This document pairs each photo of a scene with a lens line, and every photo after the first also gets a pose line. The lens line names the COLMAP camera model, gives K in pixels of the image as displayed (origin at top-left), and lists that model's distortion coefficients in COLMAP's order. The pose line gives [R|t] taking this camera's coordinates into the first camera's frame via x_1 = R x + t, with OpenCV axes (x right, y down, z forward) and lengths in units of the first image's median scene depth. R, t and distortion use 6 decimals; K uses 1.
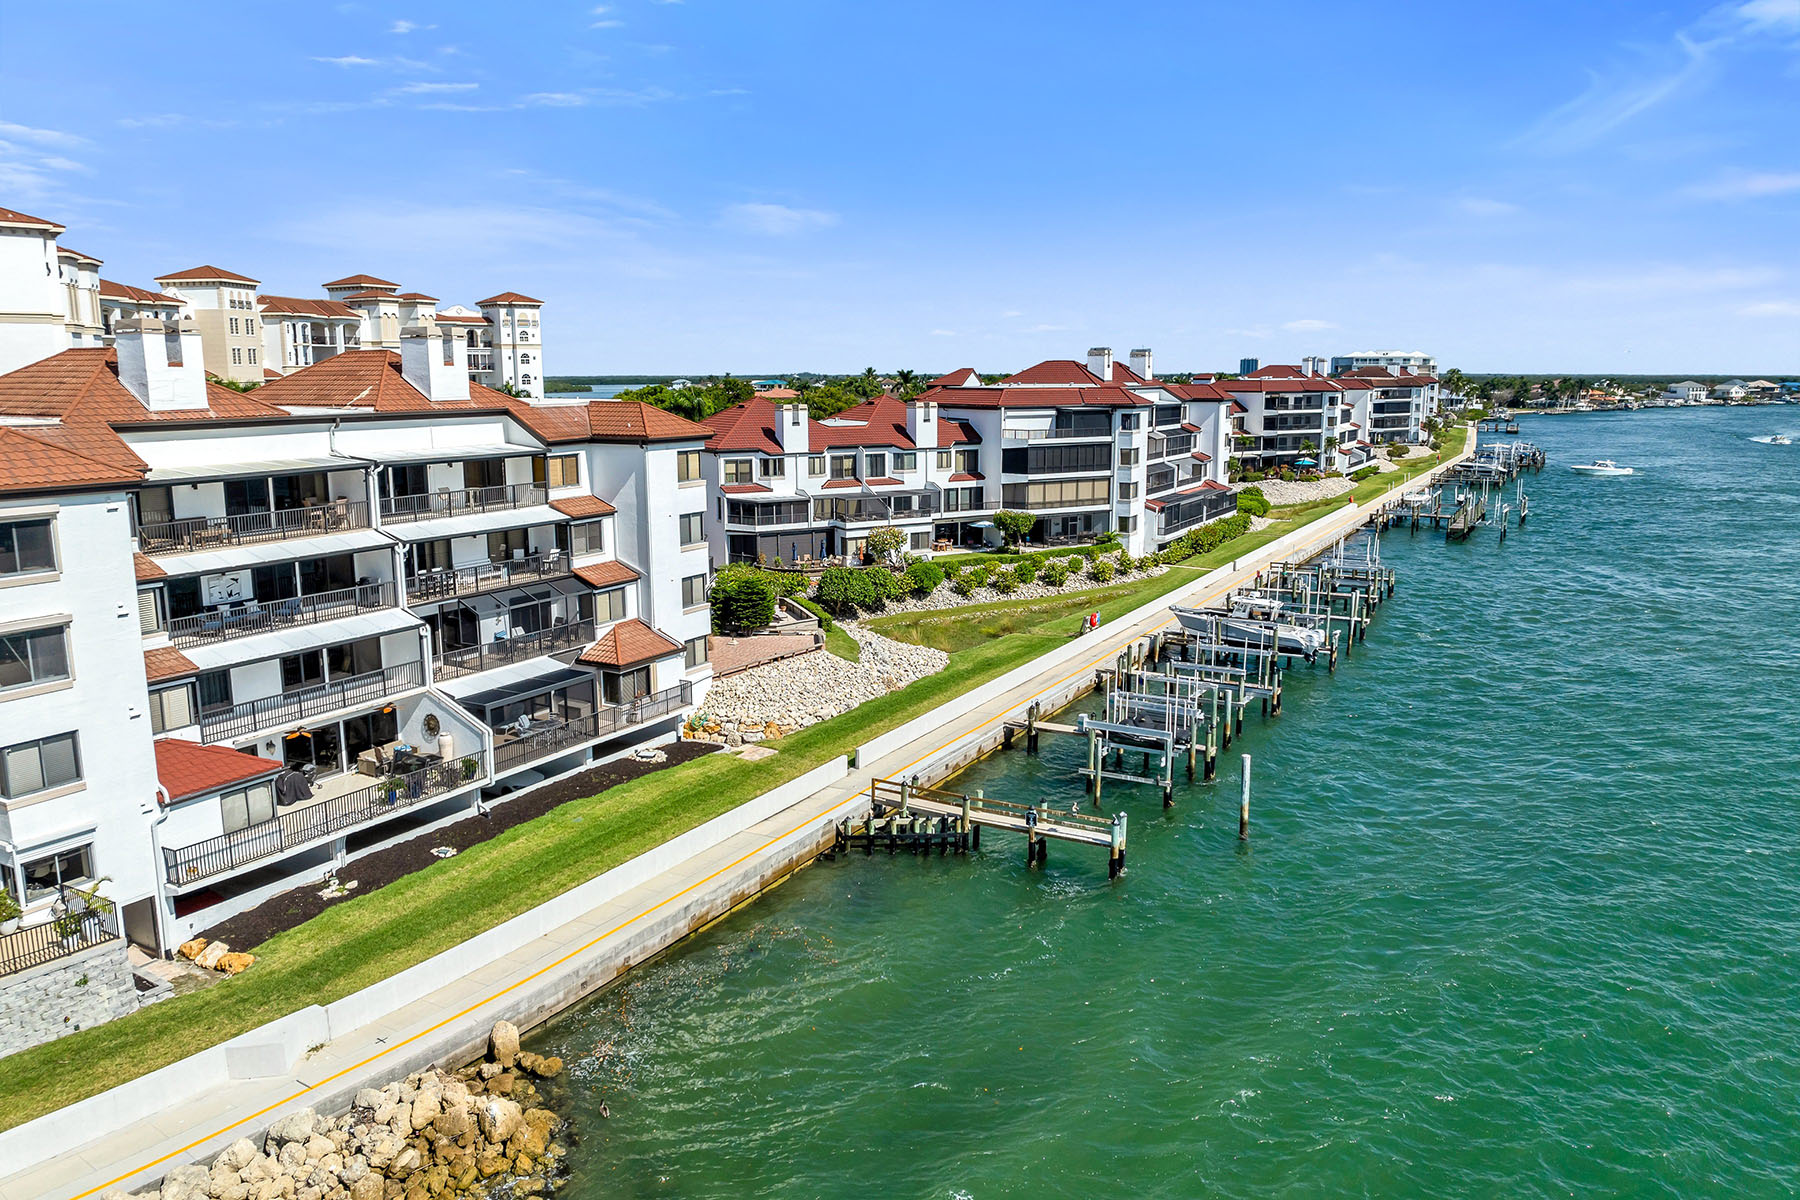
lens RADIAL K [[1285.0, 0, 900.0], [0, 1285.0, 600.0], [0, 0, 1]] dist [-0.045660, 0.001374]
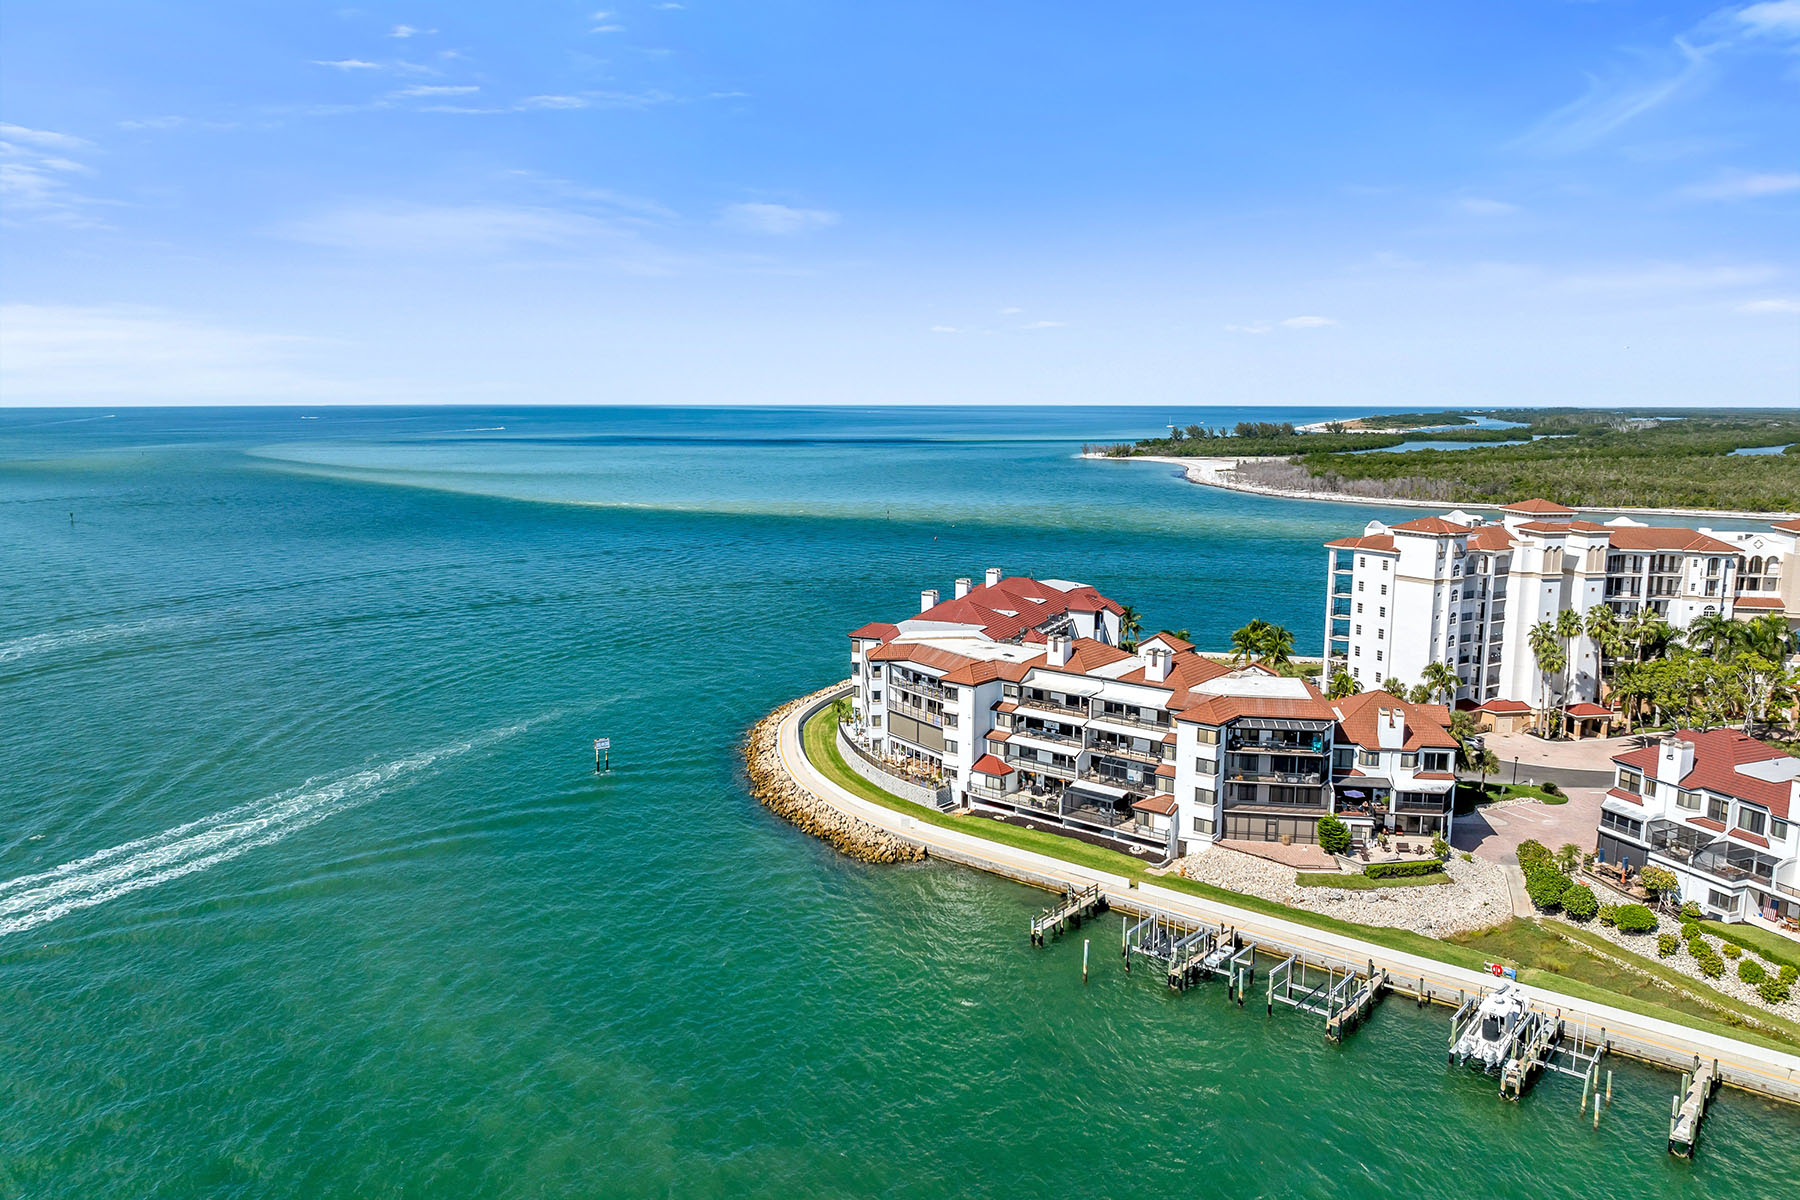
lens RADIAL K [[1285.0, 0, 900.0], [0, 1285.0, 600.0], [0, 0, 1]] dist [-0.045660, 0.001374]
pose [[-0.197601, 0.161022, -0.966967, 1.073302], [-0.166475, 0.966577, 0.194976, -0.361952], [0.966043, 0.199503, -0.164191, 0.468103]]
